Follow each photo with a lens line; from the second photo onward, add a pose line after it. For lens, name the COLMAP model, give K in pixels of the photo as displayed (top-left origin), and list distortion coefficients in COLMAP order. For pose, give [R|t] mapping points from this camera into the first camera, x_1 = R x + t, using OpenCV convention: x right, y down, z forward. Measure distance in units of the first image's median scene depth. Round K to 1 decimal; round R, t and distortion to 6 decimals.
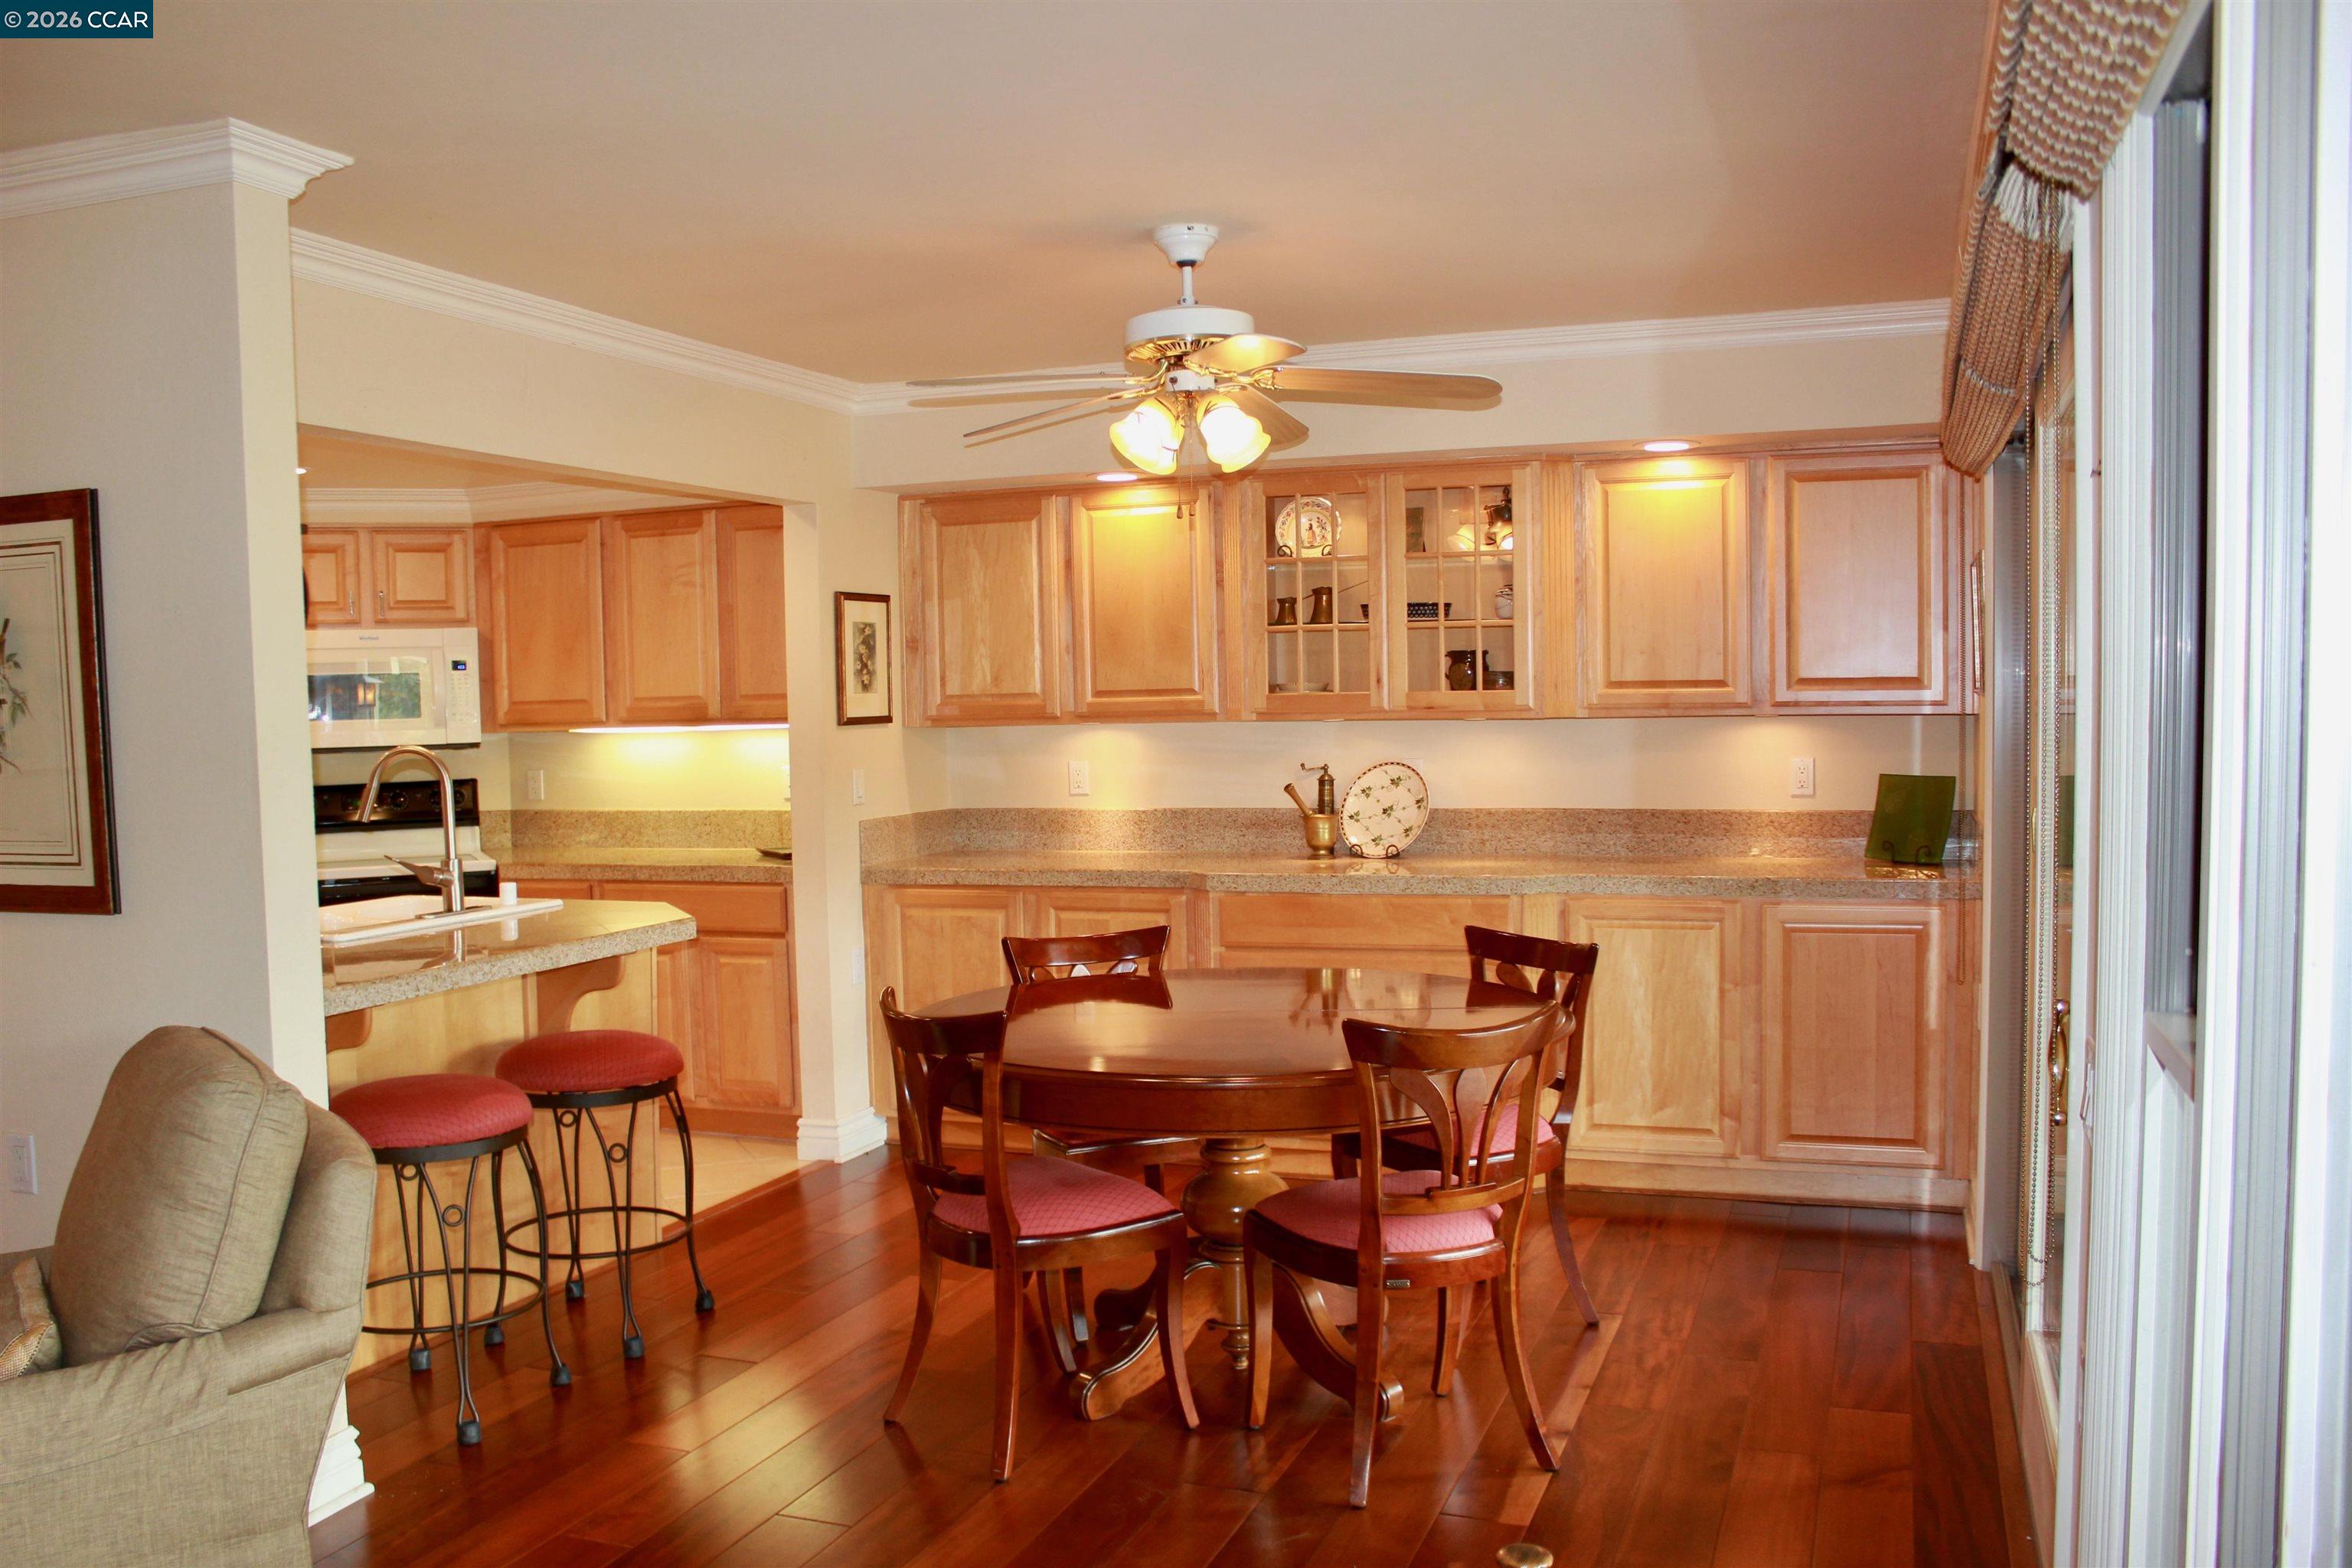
lens RADIAL K [[1968.8, 0, 1142.2], [0, 1968.8, 833.7], [0, 0, 1]] dist [-0.164998, 0.144653]
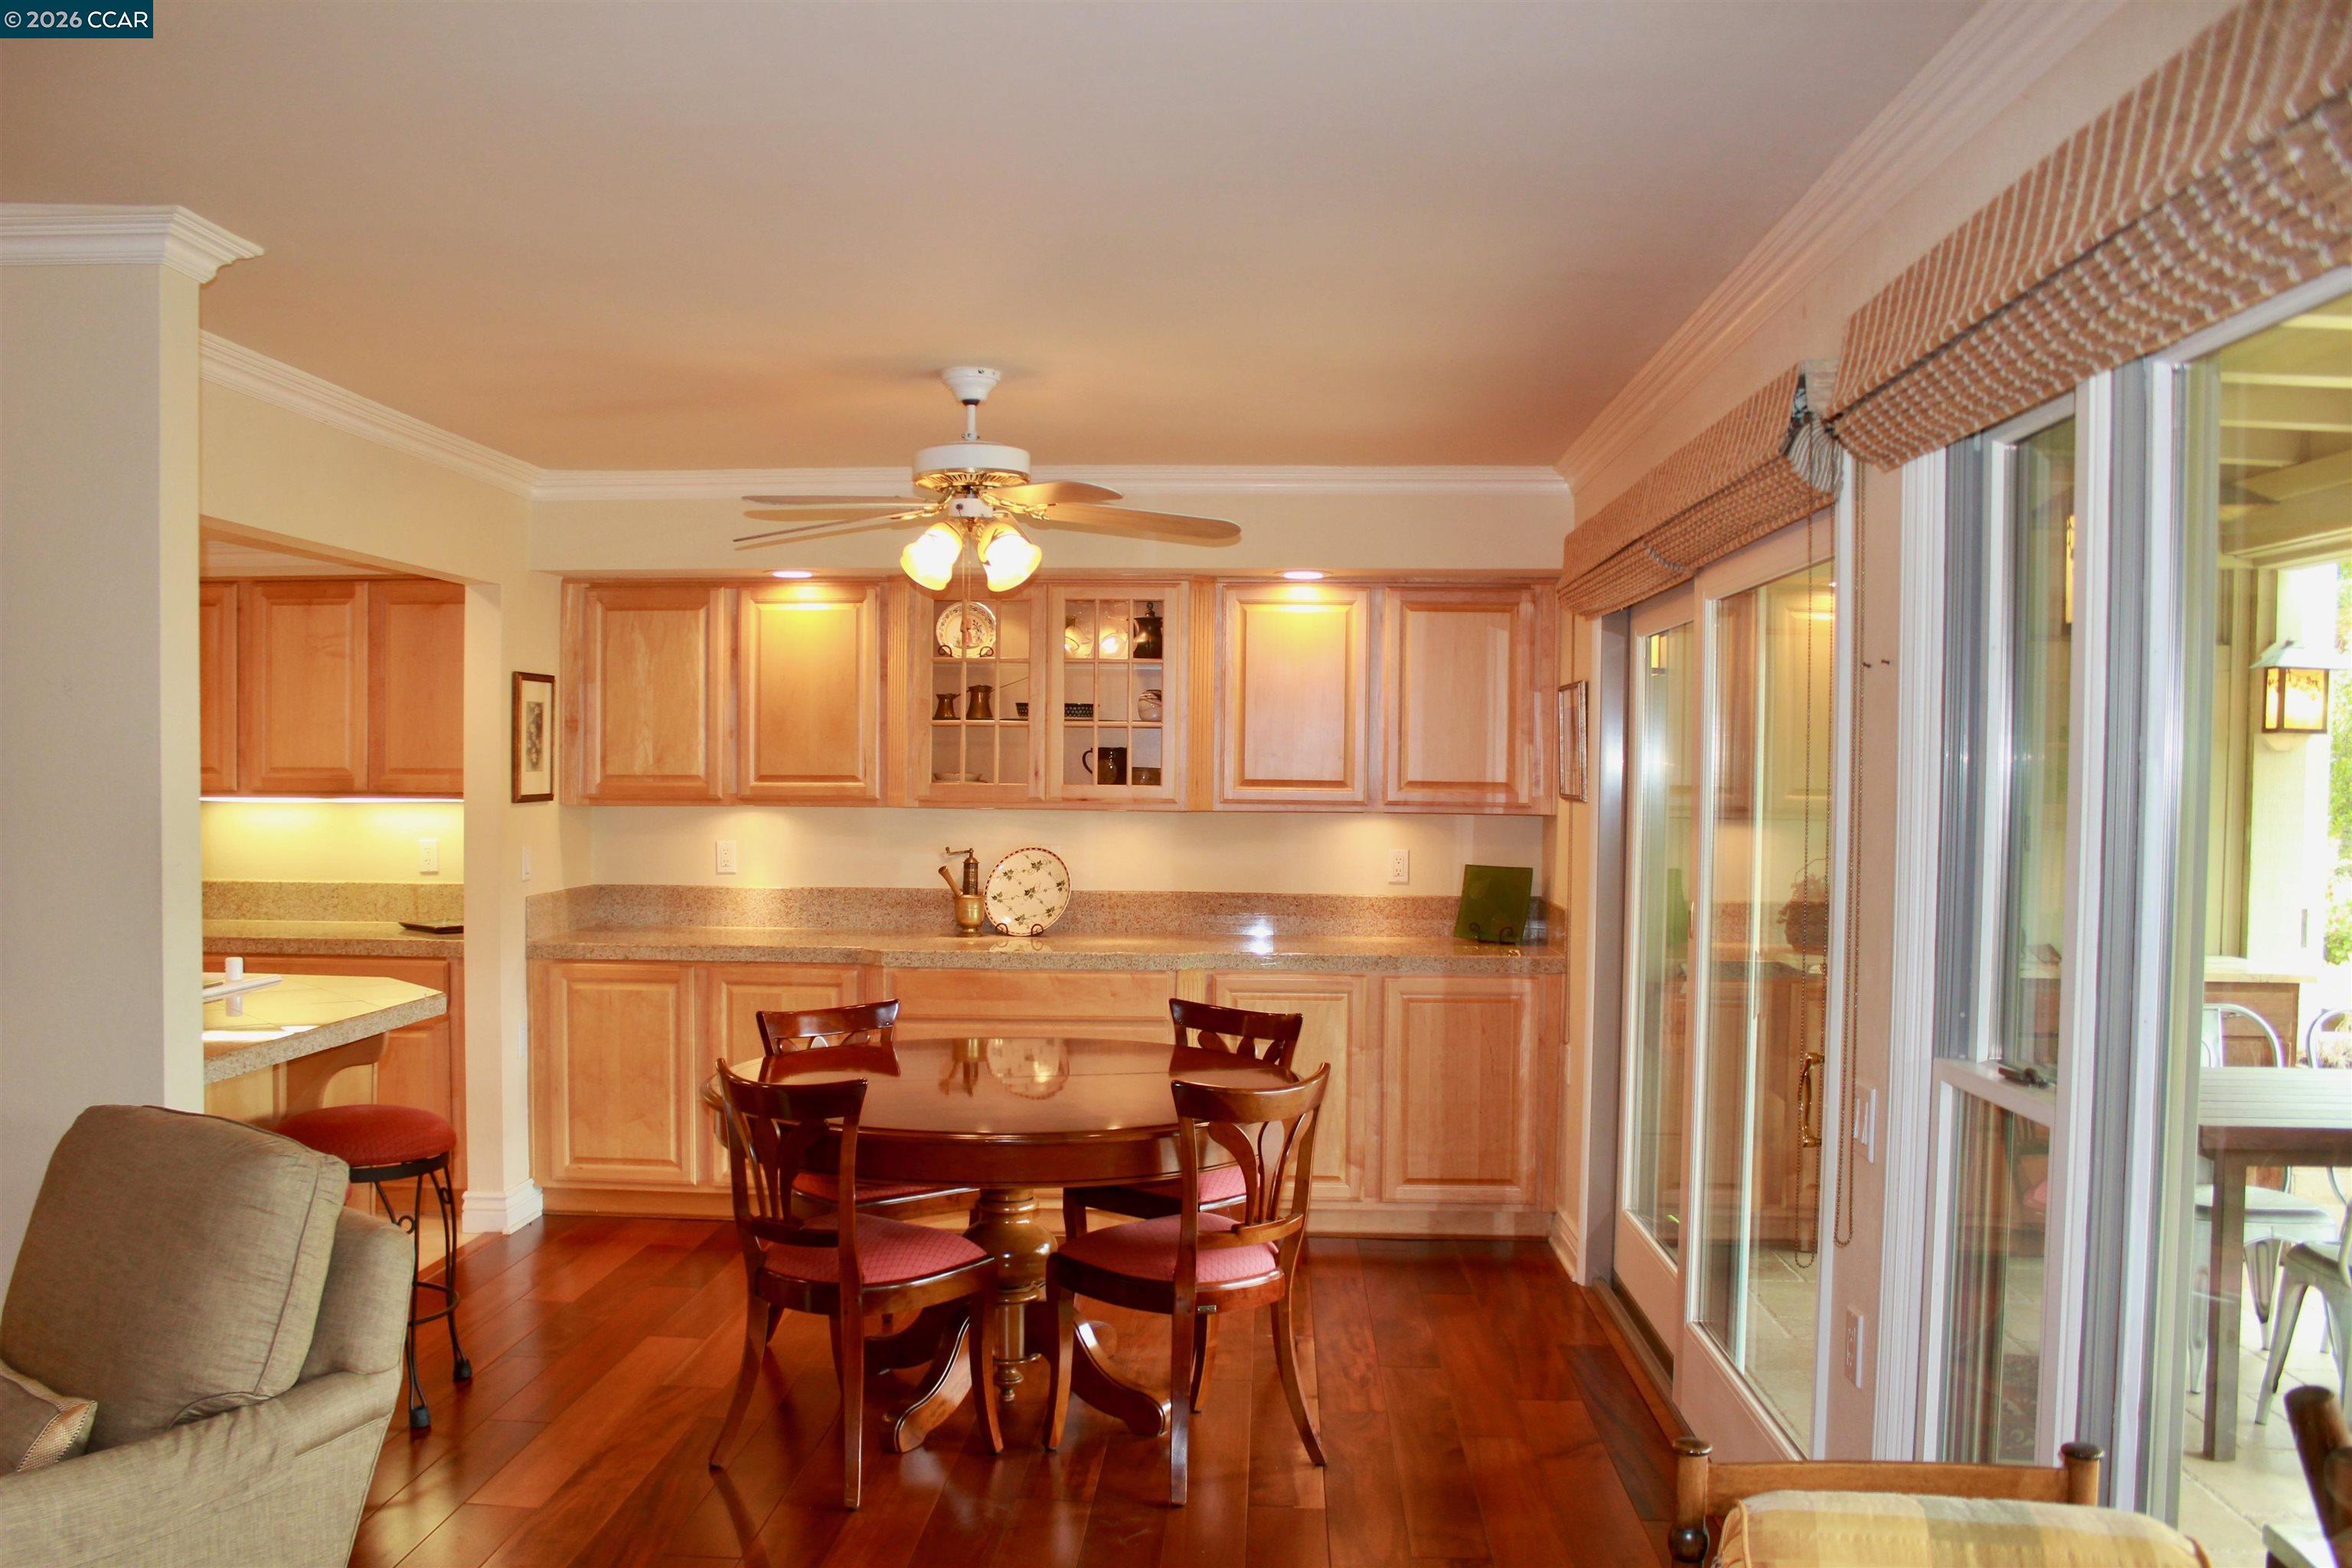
lens RADIAL K [[1968.8, 0, 1142.2], [0, 1968.8, 833.7], [0, 0, 1]] dist [-0.164998, 0.144653]
pose [[0.952813, 0.018456, 0.302996, -0.148174], [-0.007485, 0.999275, -0.037328, -0.004029], [-0.303465, 0.033299, 0.952261, -0.057338]]
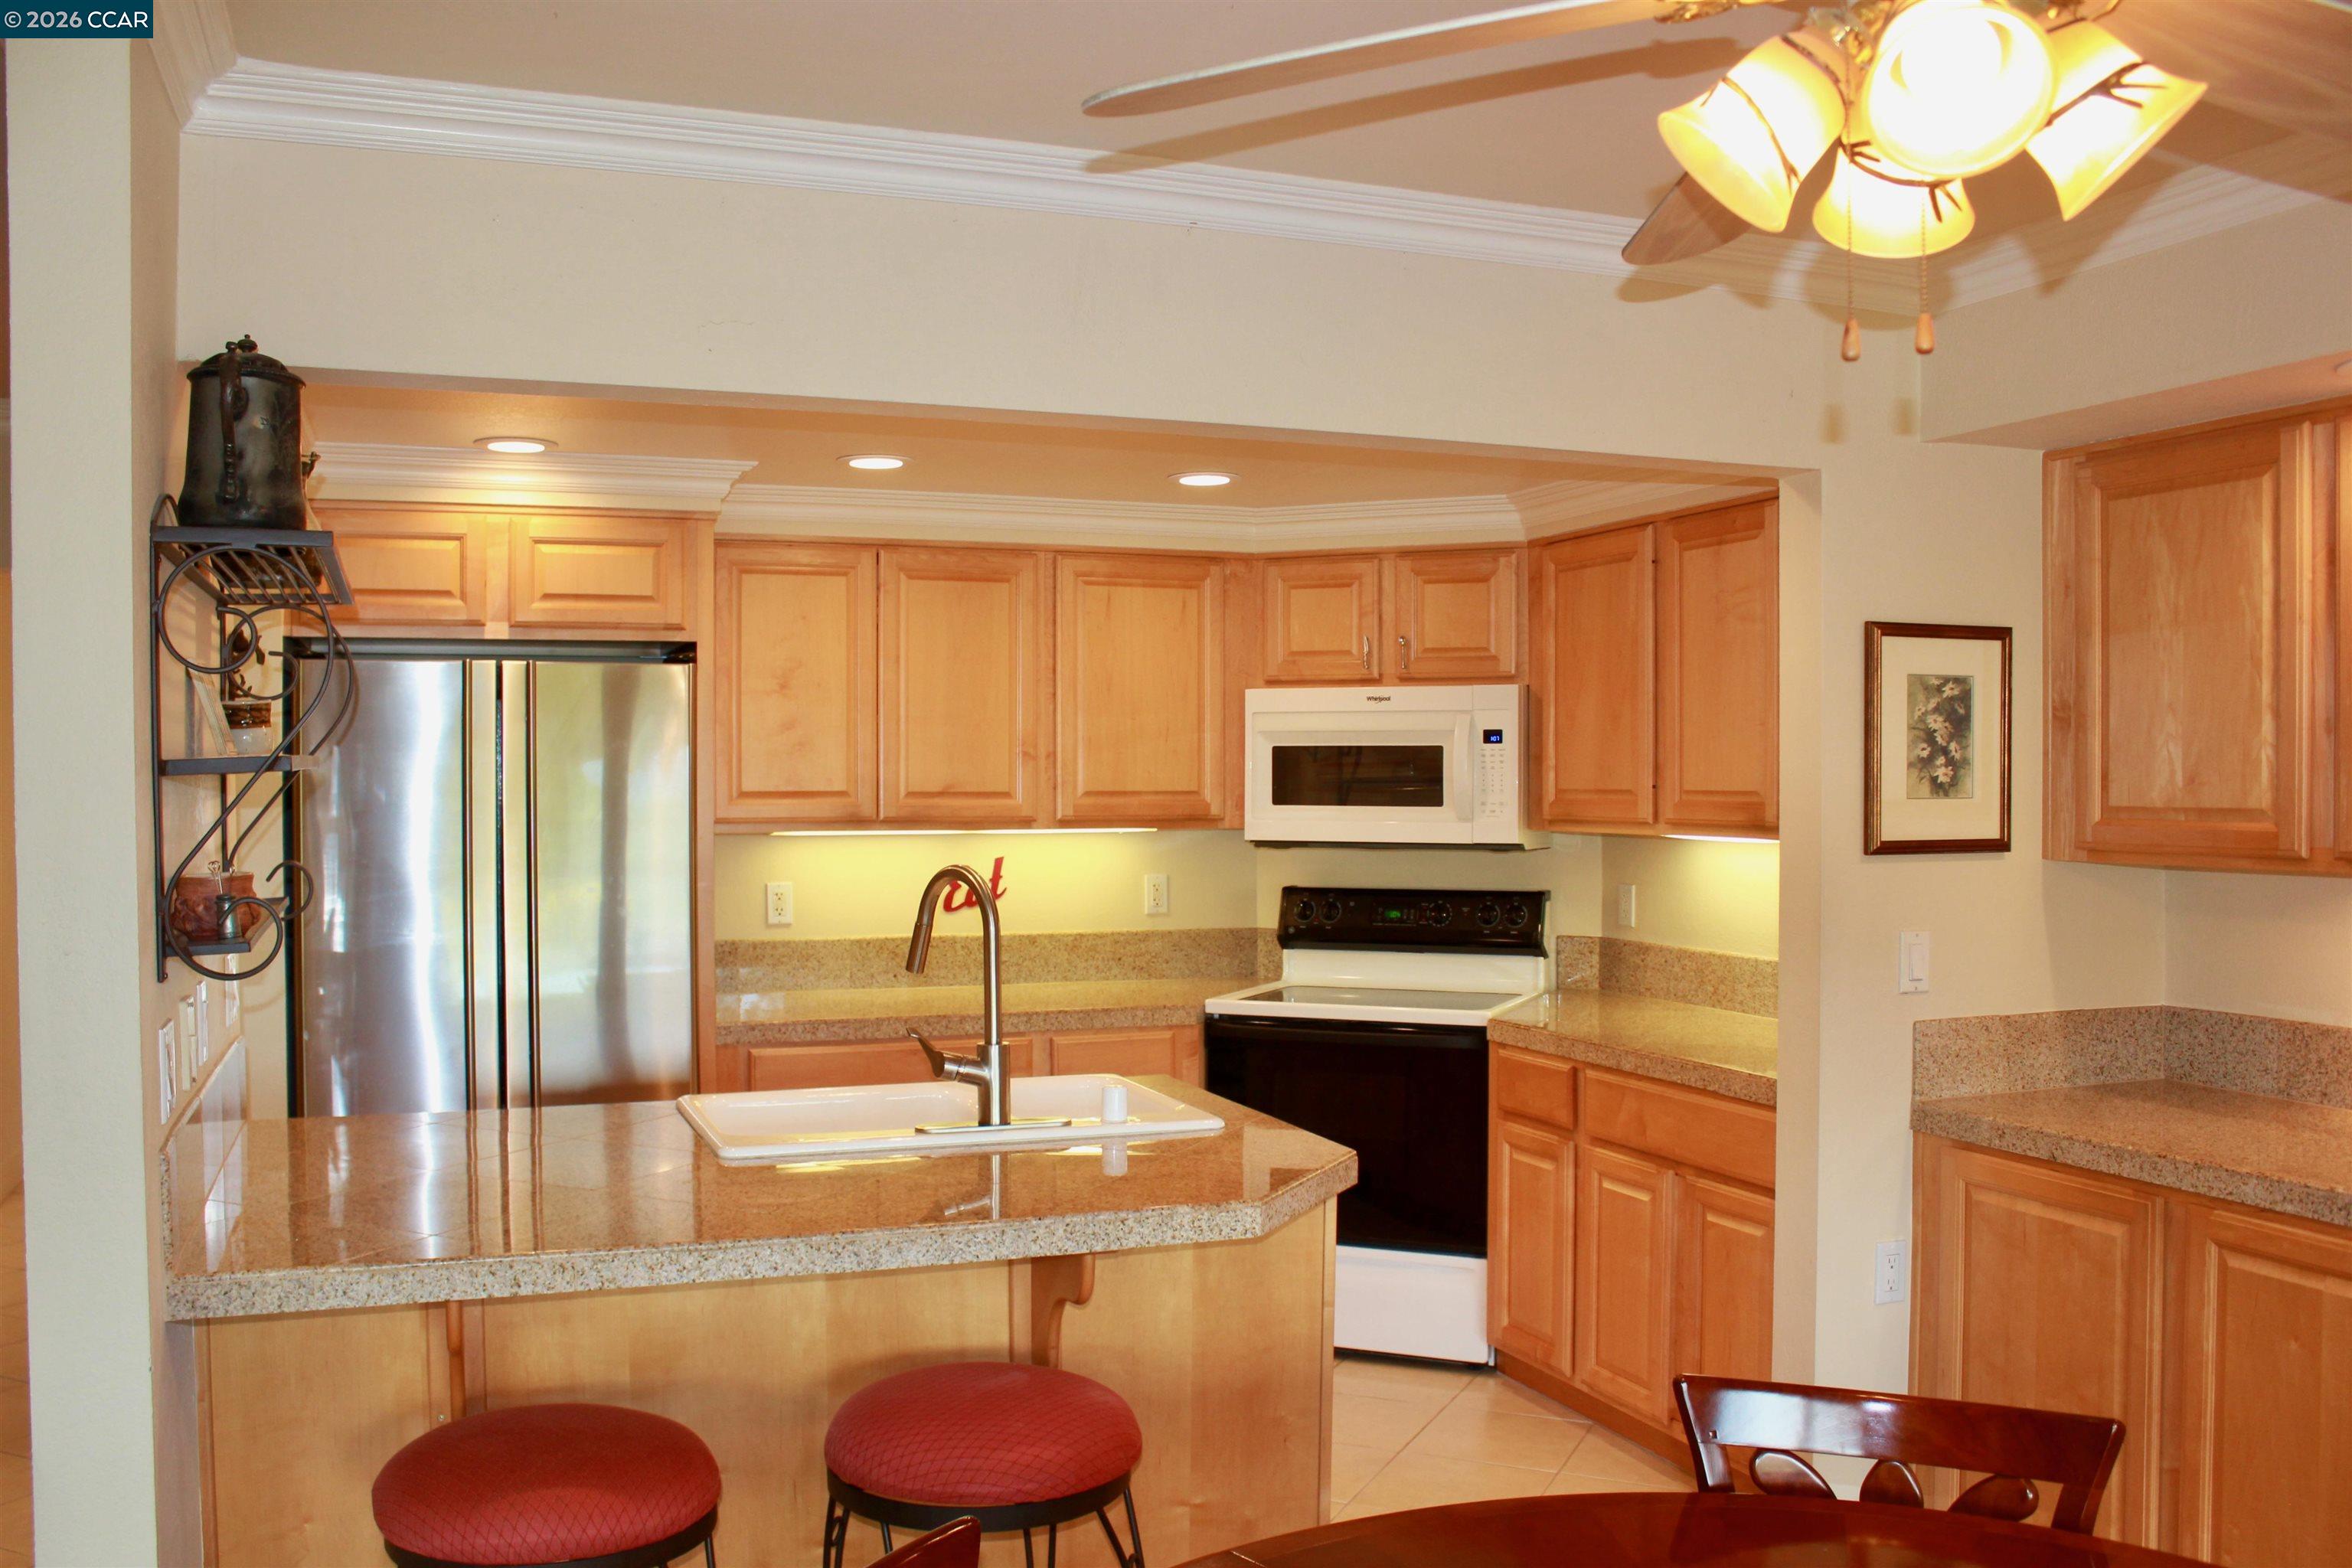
lens RADIAL K [[1993.8, 0, 1130.9], [0, 1993.8, 814.8], [0, 0, 1]] dist [-0.162409, 0.145963]
pose [[0.659713, 0.037252, -0.750594, 0.132654], [-0.066879, 0.997718, -0.009264, -0.047173], [0.748536, 0.056311, 0.660699, 0.460146]]
